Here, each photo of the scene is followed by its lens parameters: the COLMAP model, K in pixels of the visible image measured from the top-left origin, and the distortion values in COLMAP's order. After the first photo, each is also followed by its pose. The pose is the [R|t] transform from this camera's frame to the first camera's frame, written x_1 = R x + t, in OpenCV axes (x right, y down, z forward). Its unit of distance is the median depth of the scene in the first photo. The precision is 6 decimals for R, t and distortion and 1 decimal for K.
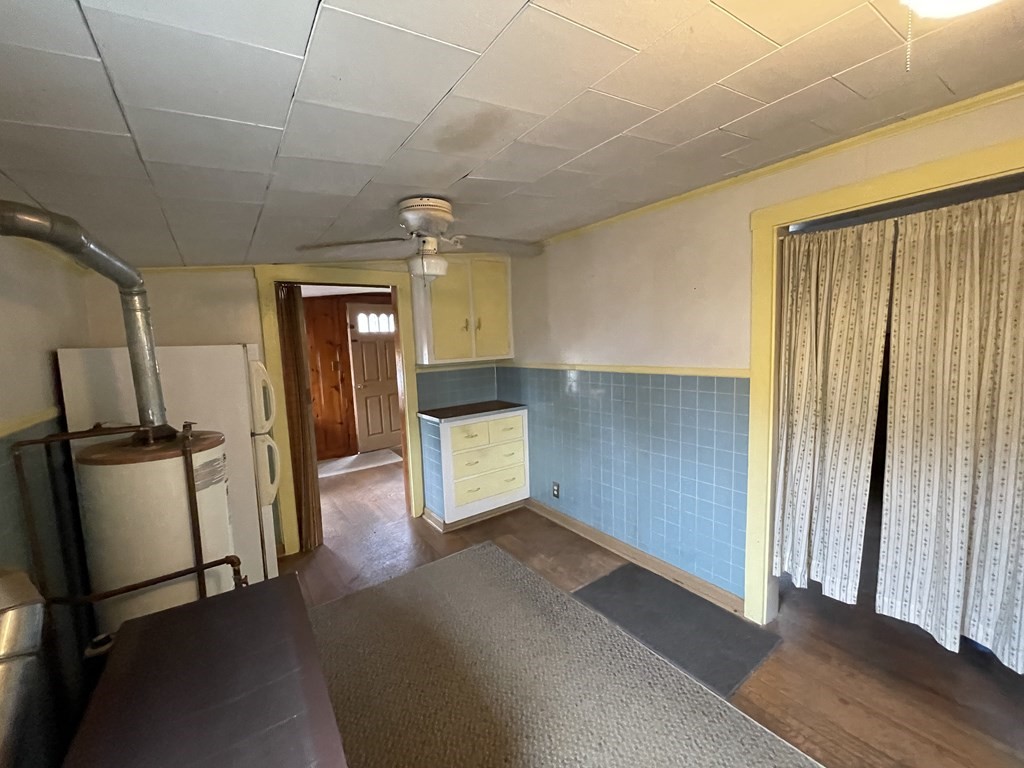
lens RADIAL K [[412.9, 0, 512.0], [0, 412.9, 384.0], [0, 0, 1]] dist [0.000273, -0.000064]
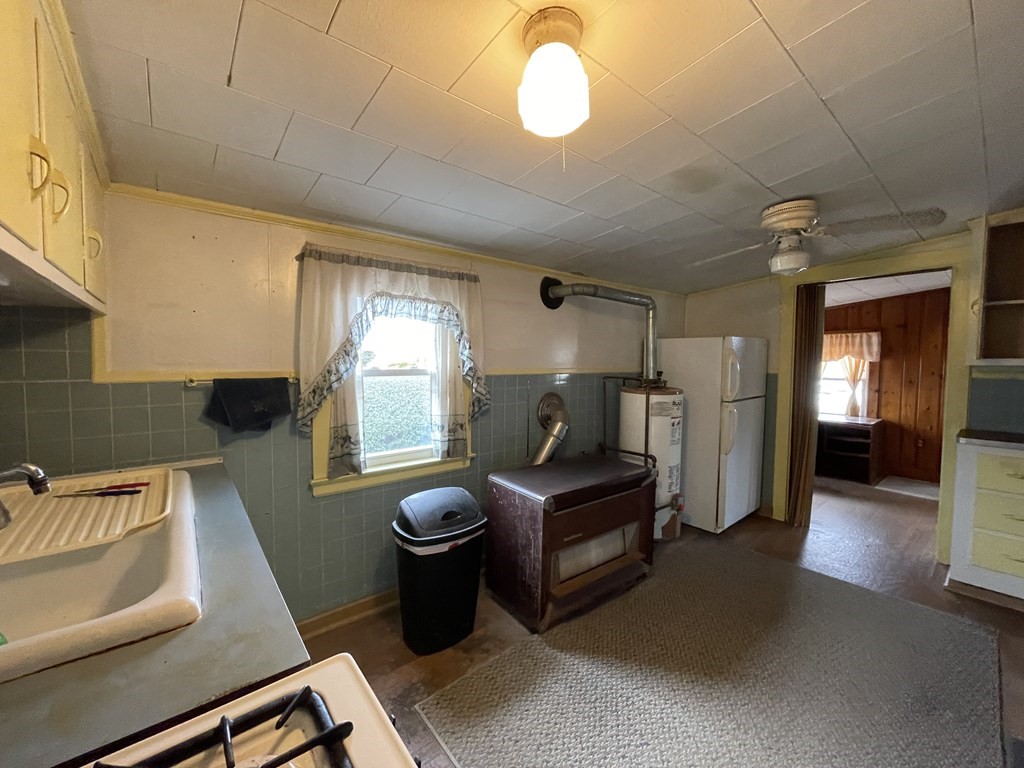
lens RADIAL K [[412.9, 0, 512.0], [0, 412.9, 384.0], [0, 0, 1]] dist [0.000273, -0.000064]
pose [[0.058166, 0.097336, -0.993550, 1.020181], [-0.111183, 0.989675, 0.090447, 0.026970], [0.992096, 0.105205, 0.068387, 0.248365]]
